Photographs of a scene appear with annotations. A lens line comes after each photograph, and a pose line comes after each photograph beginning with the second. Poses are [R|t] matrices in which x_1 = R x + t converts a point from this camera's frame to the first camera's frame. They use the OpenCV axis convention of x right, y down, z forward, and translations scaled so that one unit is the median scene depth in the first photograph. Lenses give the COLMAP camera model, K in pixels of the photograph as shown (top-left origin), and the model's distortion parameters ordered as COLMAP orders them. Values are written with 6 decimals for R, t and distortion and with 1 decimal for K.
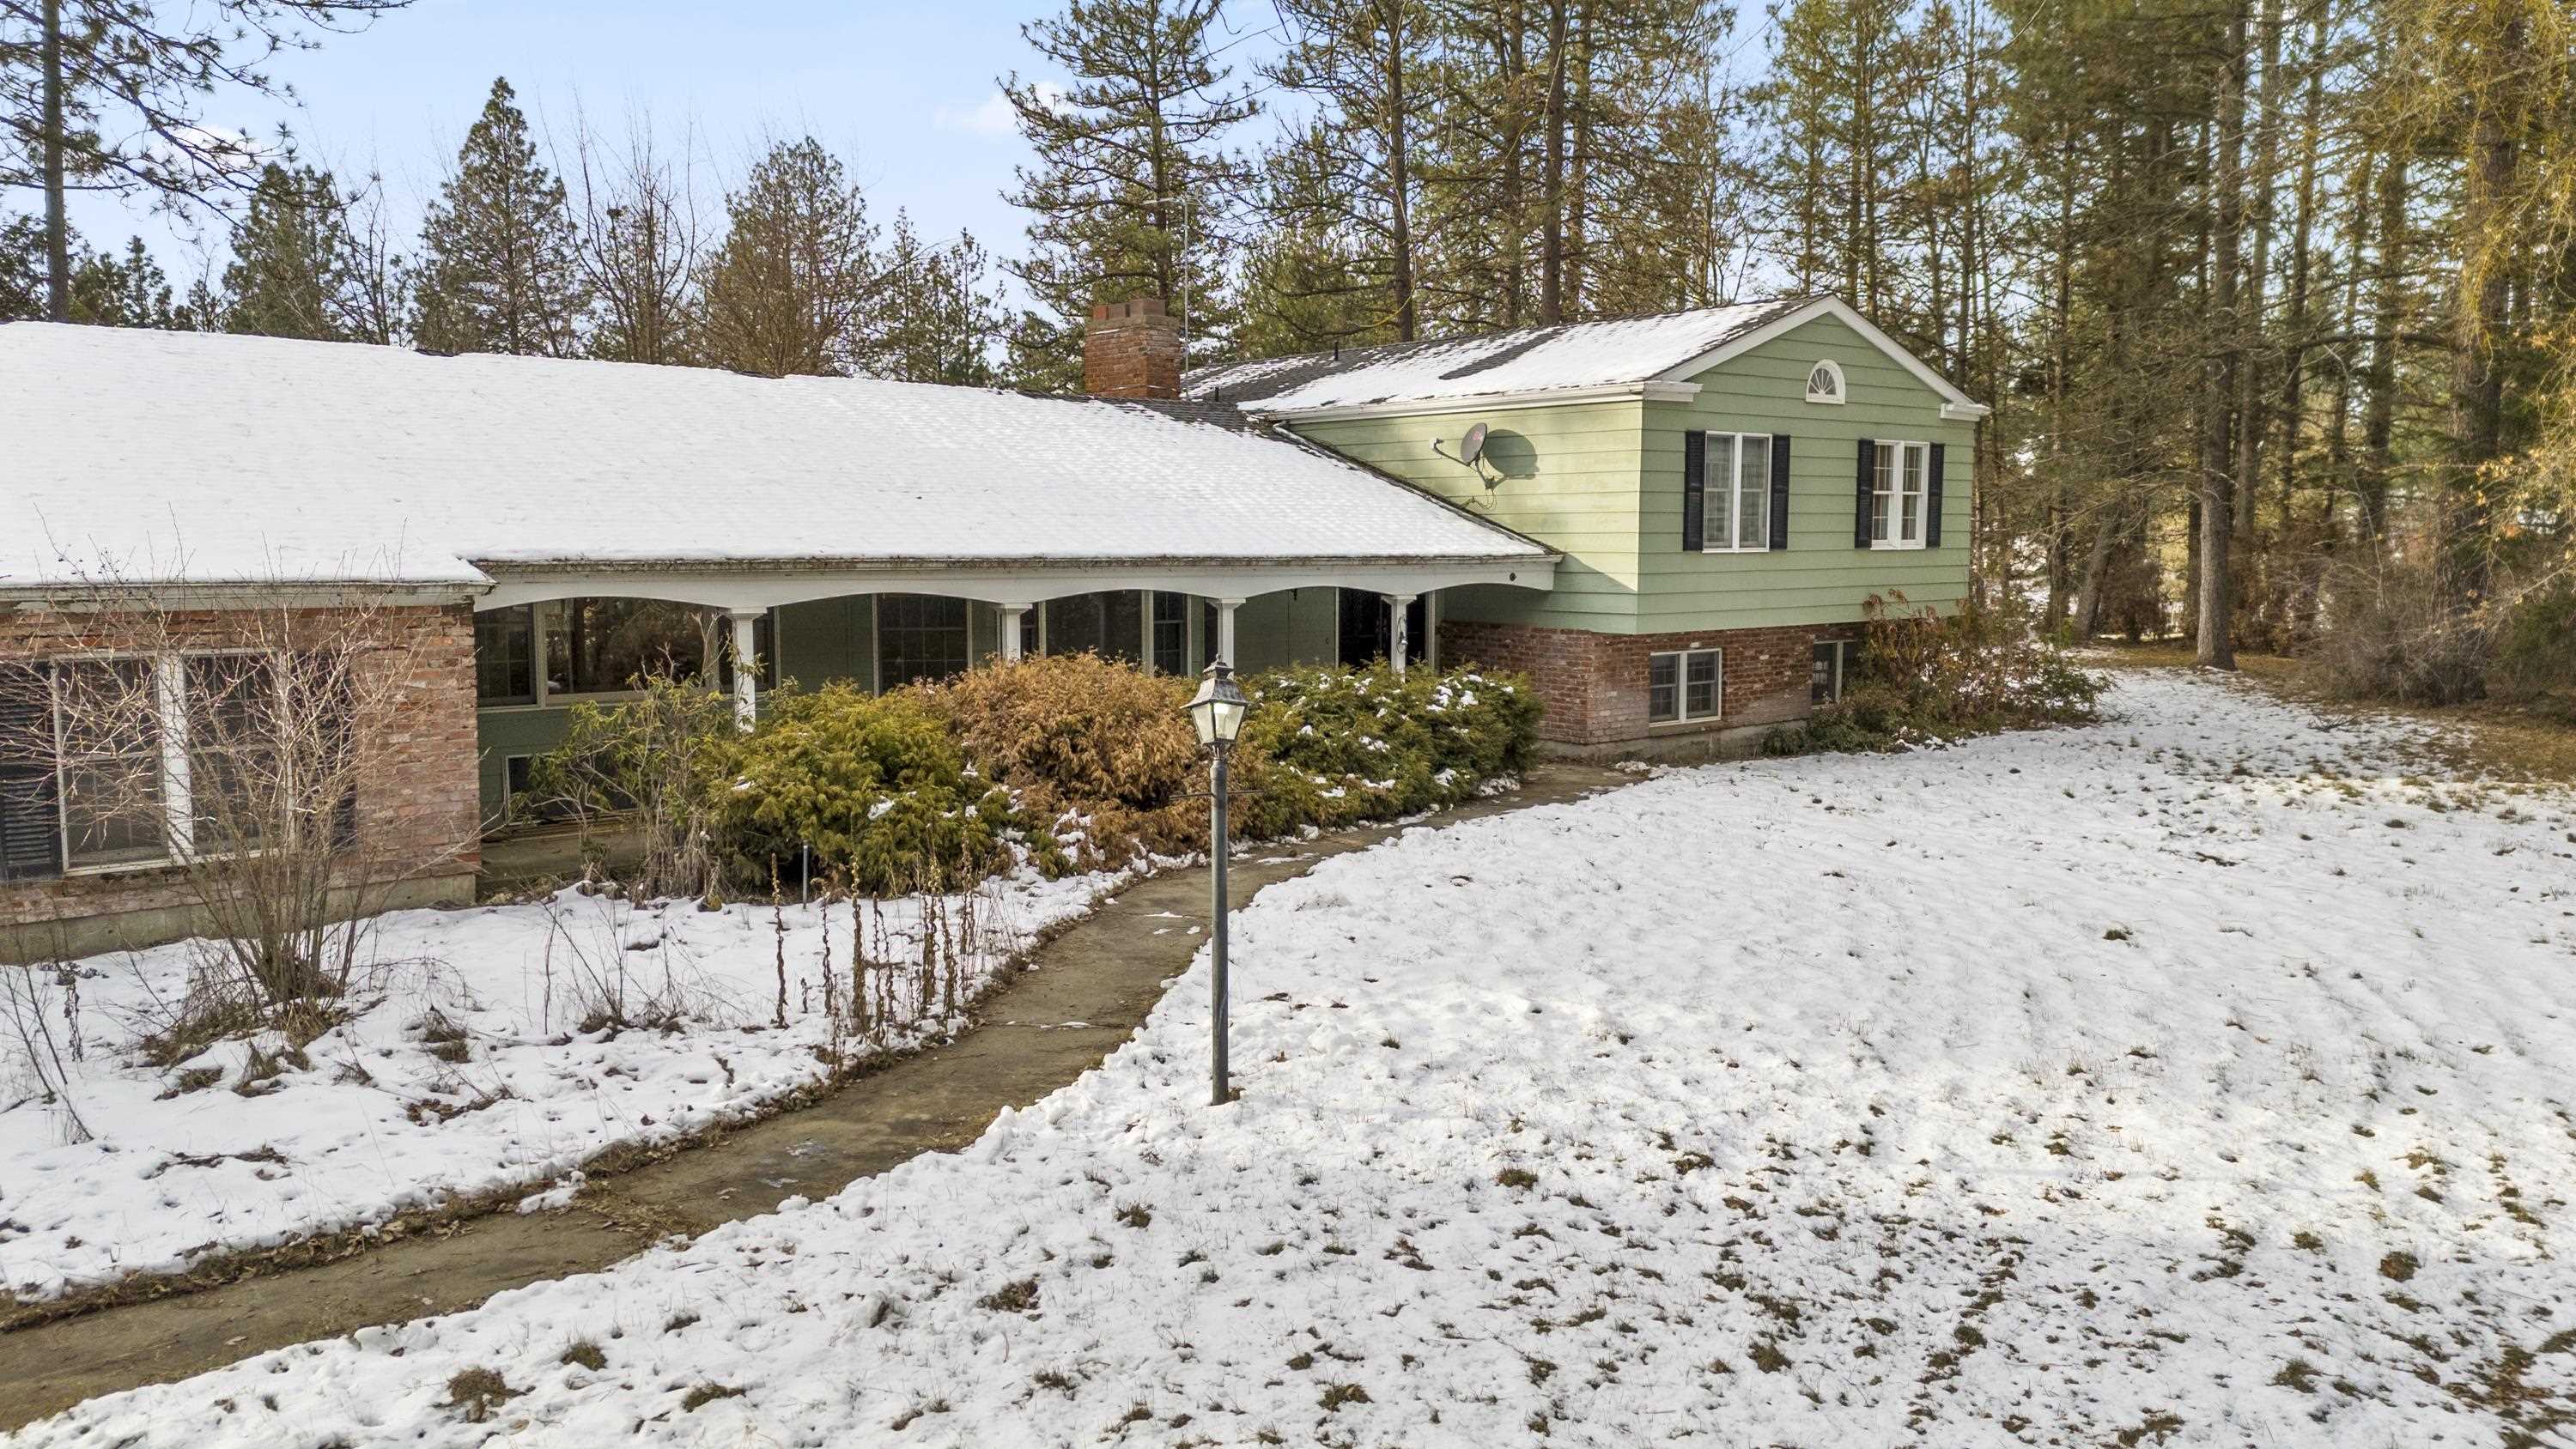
lens RADIAL K [[1870.2, 0, 1301.3], [0, 1870.2, 732.3], [0, 0, 1]] dist [0.076751, -0.044753]
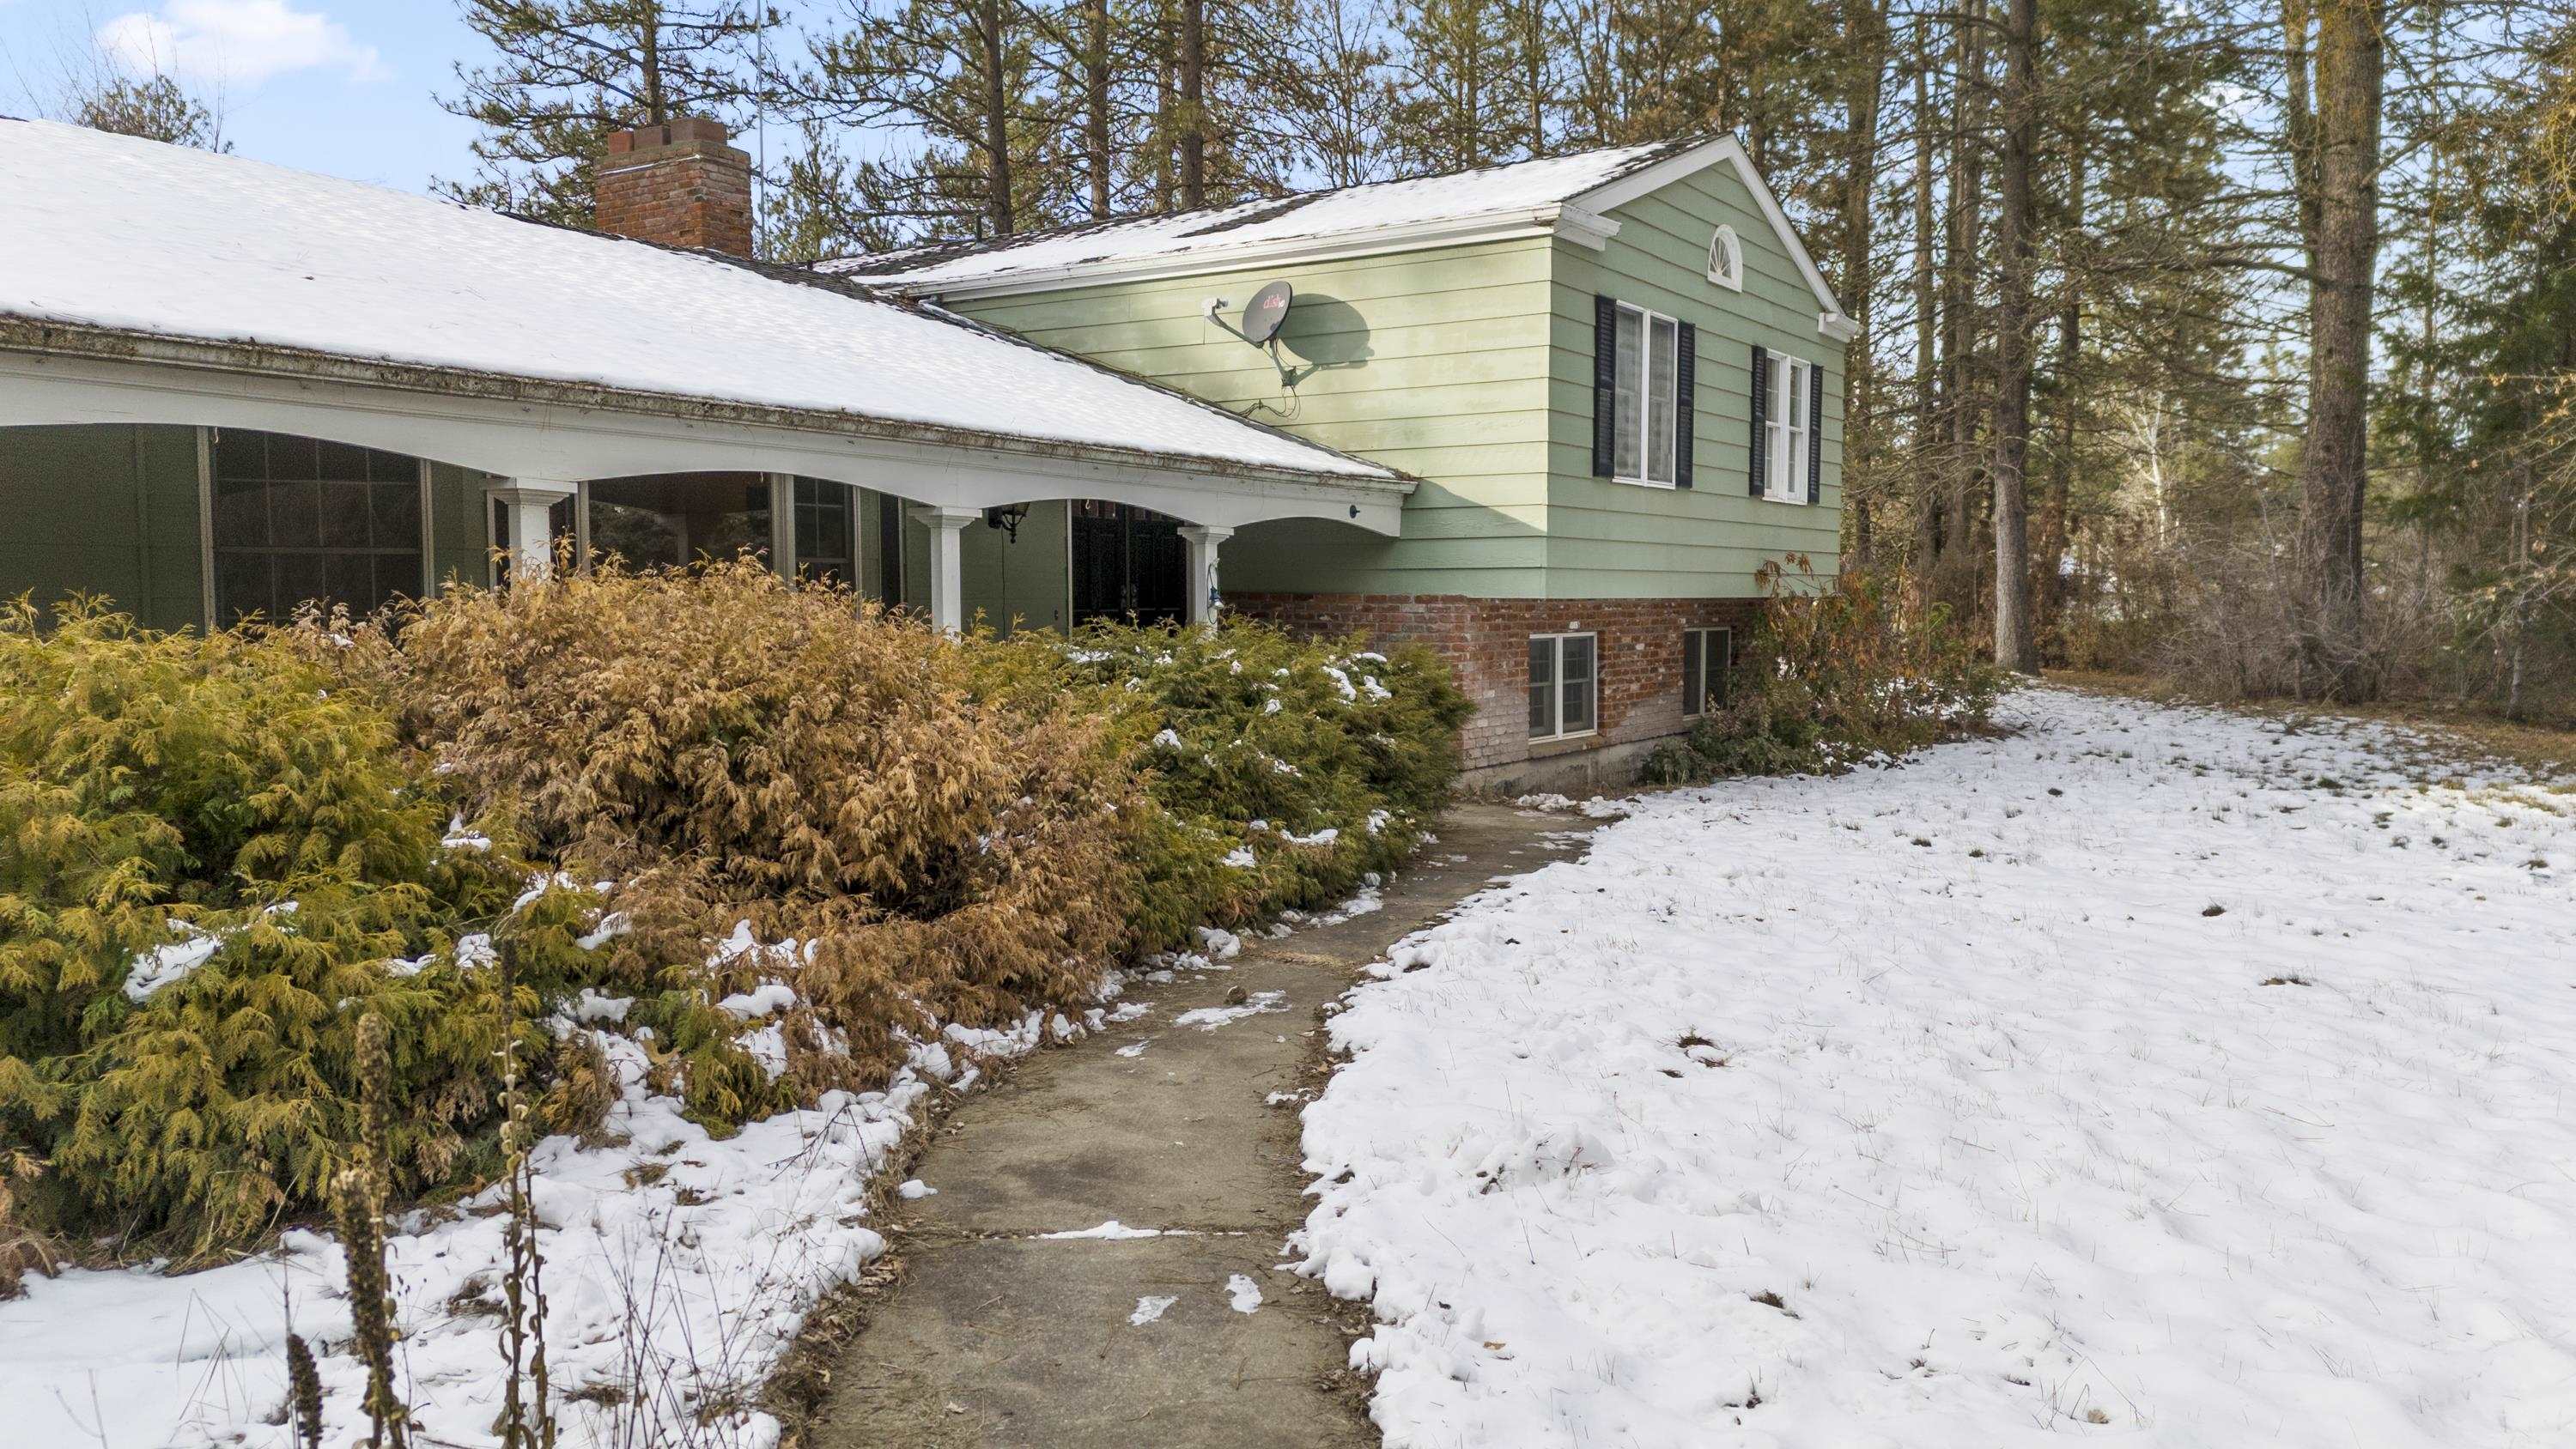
lens RADIAL K [[1870.2, 0, 1284.7], [0, 1870.2, 713.1], [0, 0, 1]] dist [0.076751, -0.044753]
pose [[0.964255, -0.016443, 0.264464, -0.080346], [0.027832, 0.998837, -0.039374, 0.010458], [-0.263509, 0.045328, 0.963591, 0.402296]]
